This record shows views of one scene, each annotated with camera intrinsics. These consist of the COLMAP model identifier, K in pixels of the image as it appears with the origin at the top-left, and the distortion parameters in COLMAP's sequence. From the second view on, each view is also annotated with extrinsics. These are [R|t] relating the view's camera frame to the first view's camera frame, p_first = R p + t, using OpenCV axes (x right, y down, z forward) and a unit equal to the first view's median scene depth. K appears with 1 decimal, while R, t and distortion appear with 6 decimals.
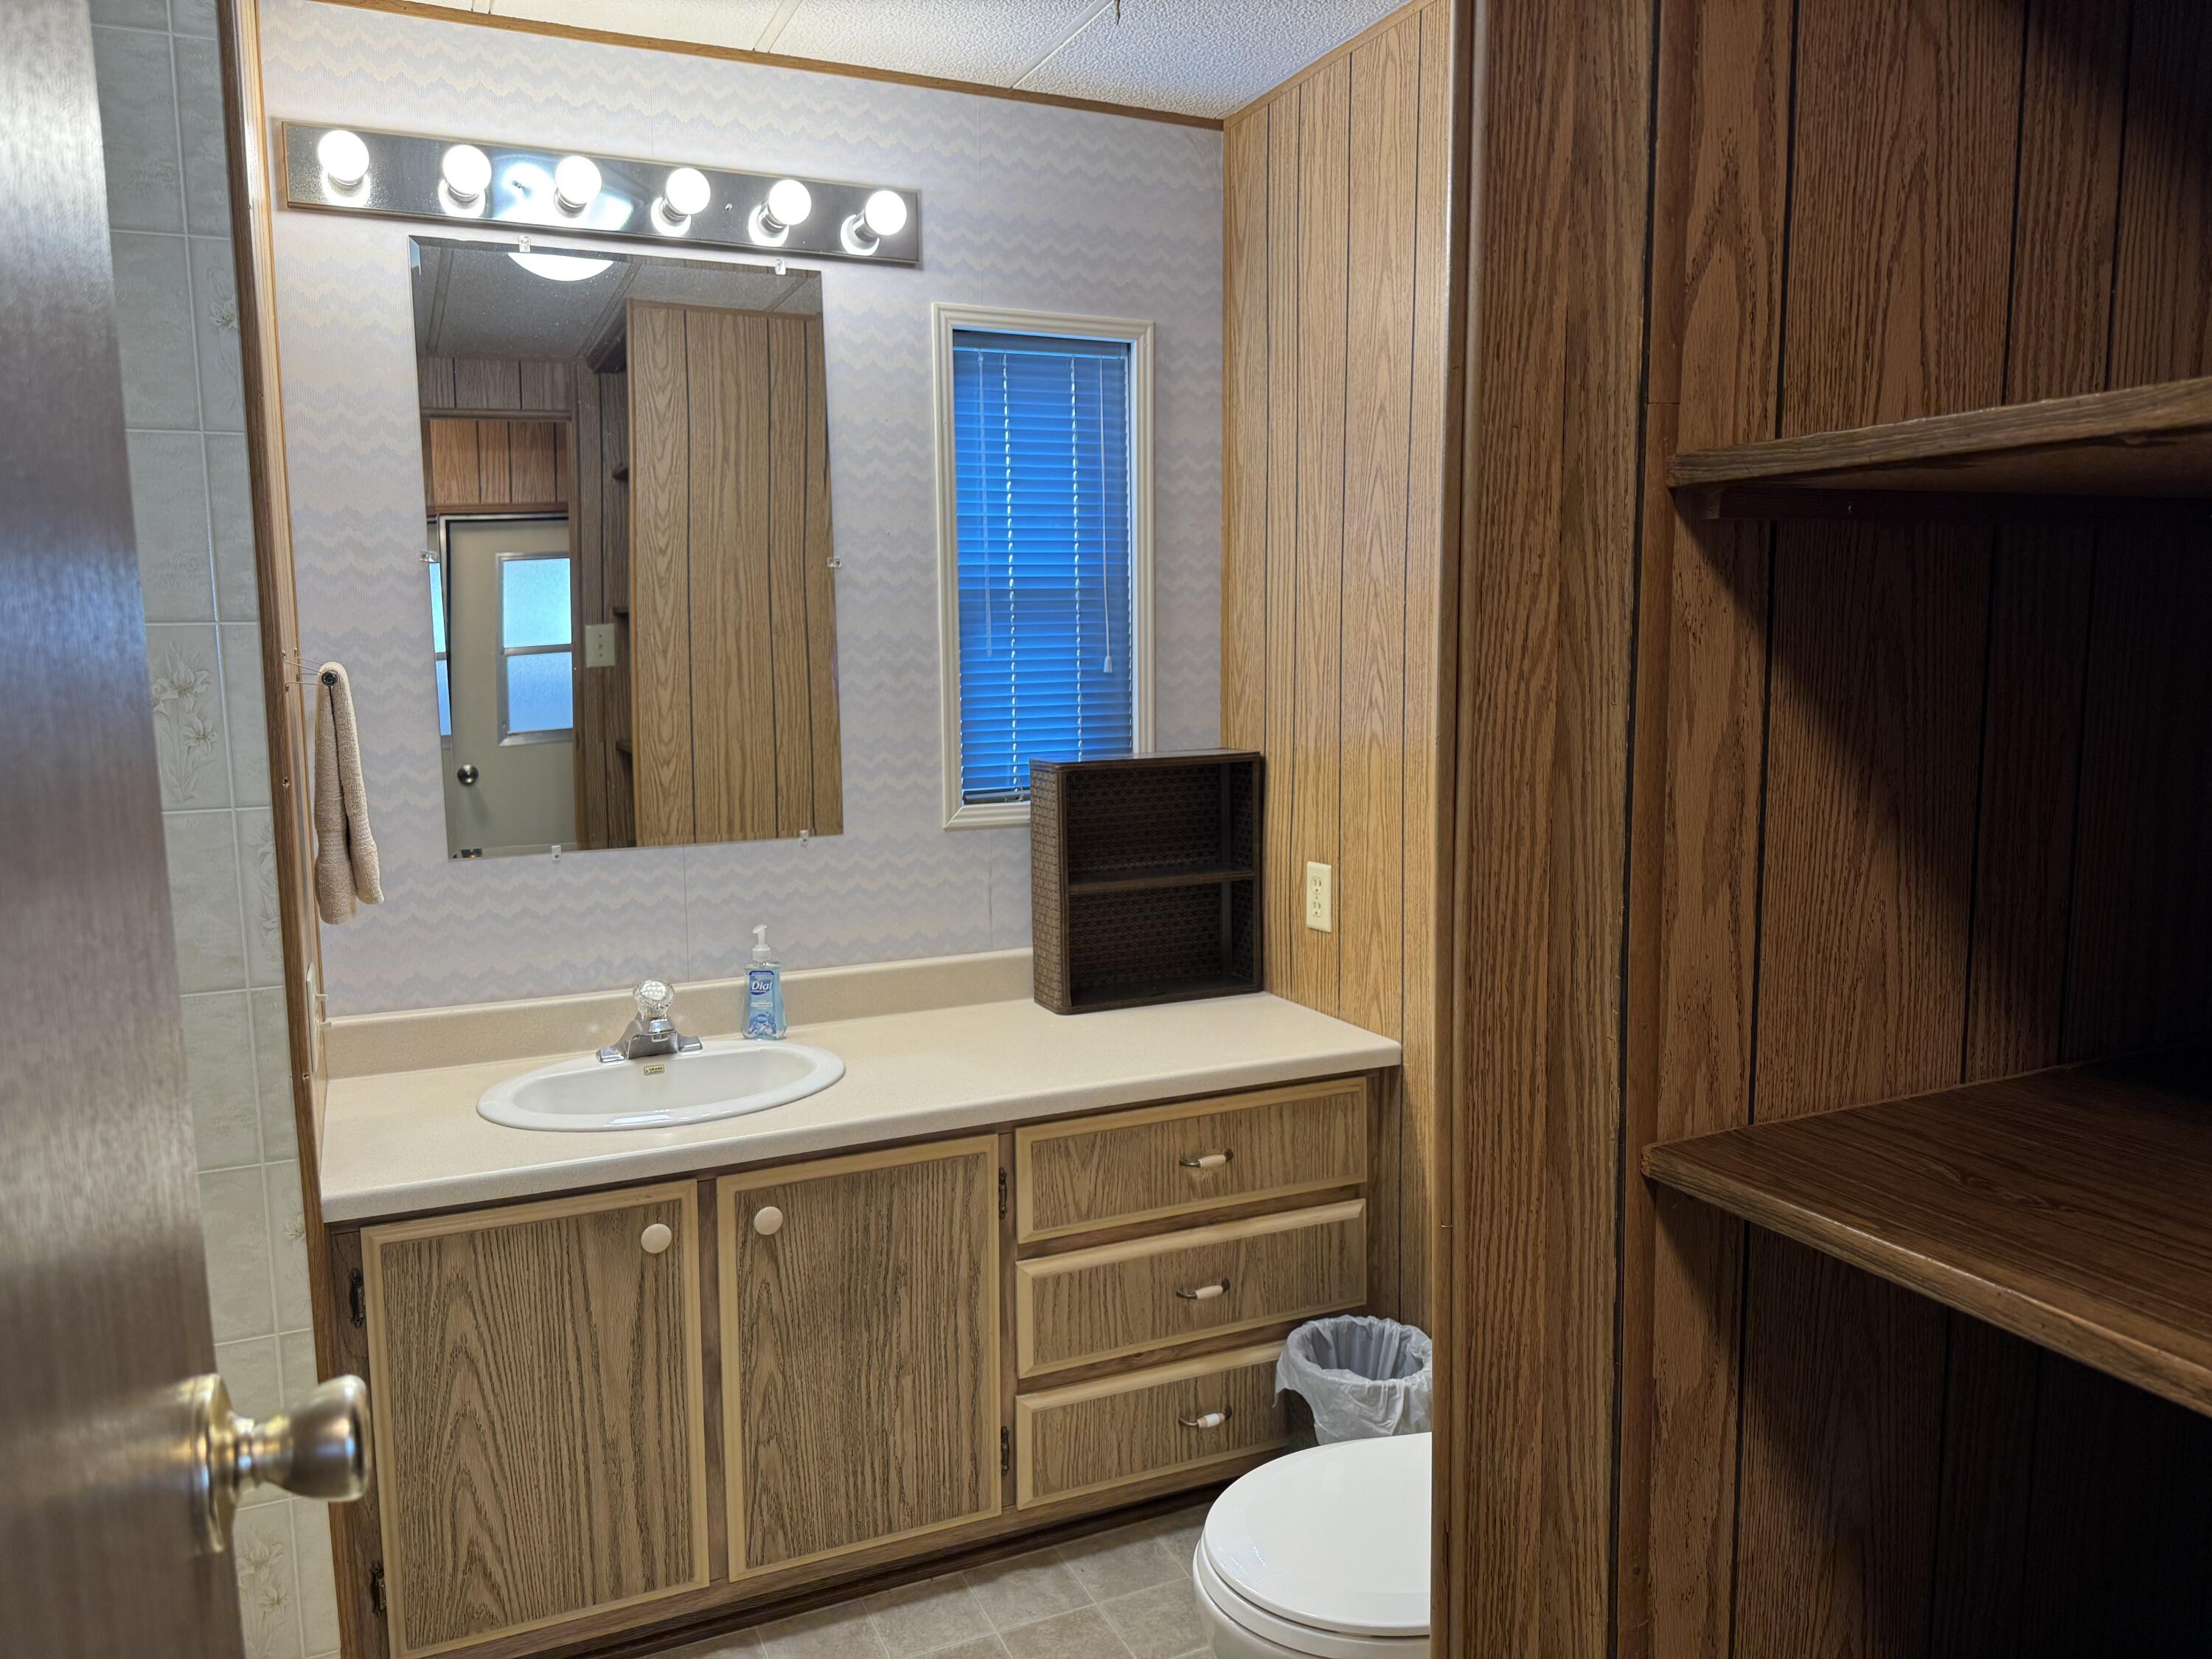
lens RADIAL K [[1558.6, 0, 1106.0], [0, 1558.6, 829.5], [0, 0, 1]] dist [0.109226, -0.178336]
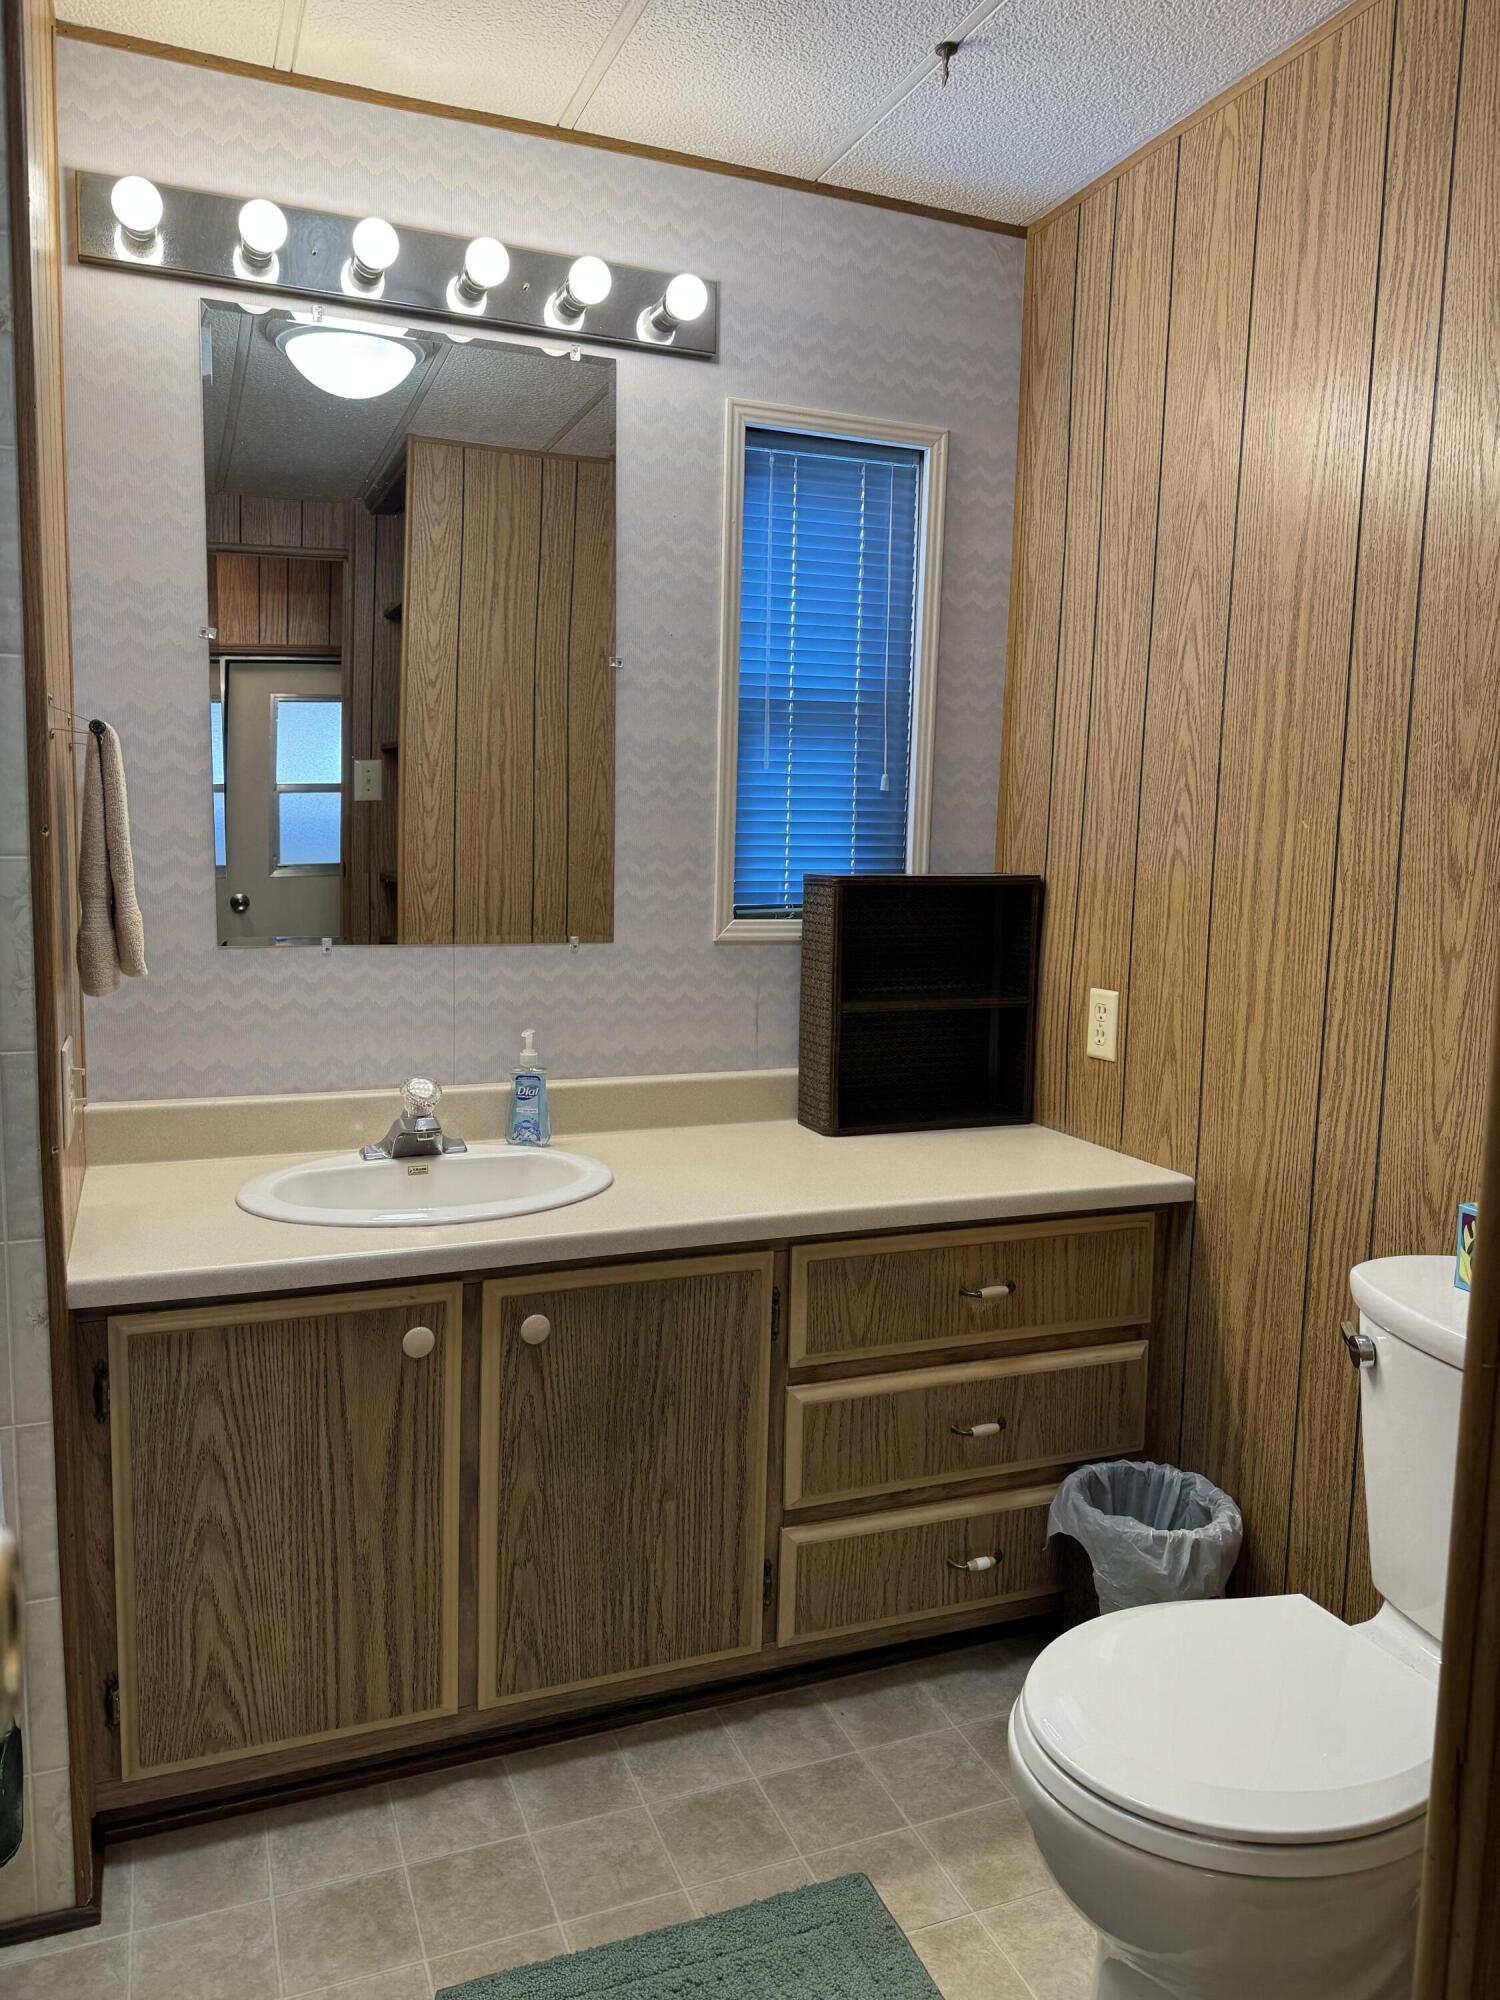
lens RADIAL K [[1396.2, 0, 750.0], [0, 1396.2, 1000.0], [0, 0, 1]] dist [0.103334, -0.153131]
pose [[0.998668, 0.037194, -0.035757, -0.054386], [-0.037300, 0.999301, -0.002298, 0.041442], [0.035647, 0.003628, 0.999358, 0.138871]]
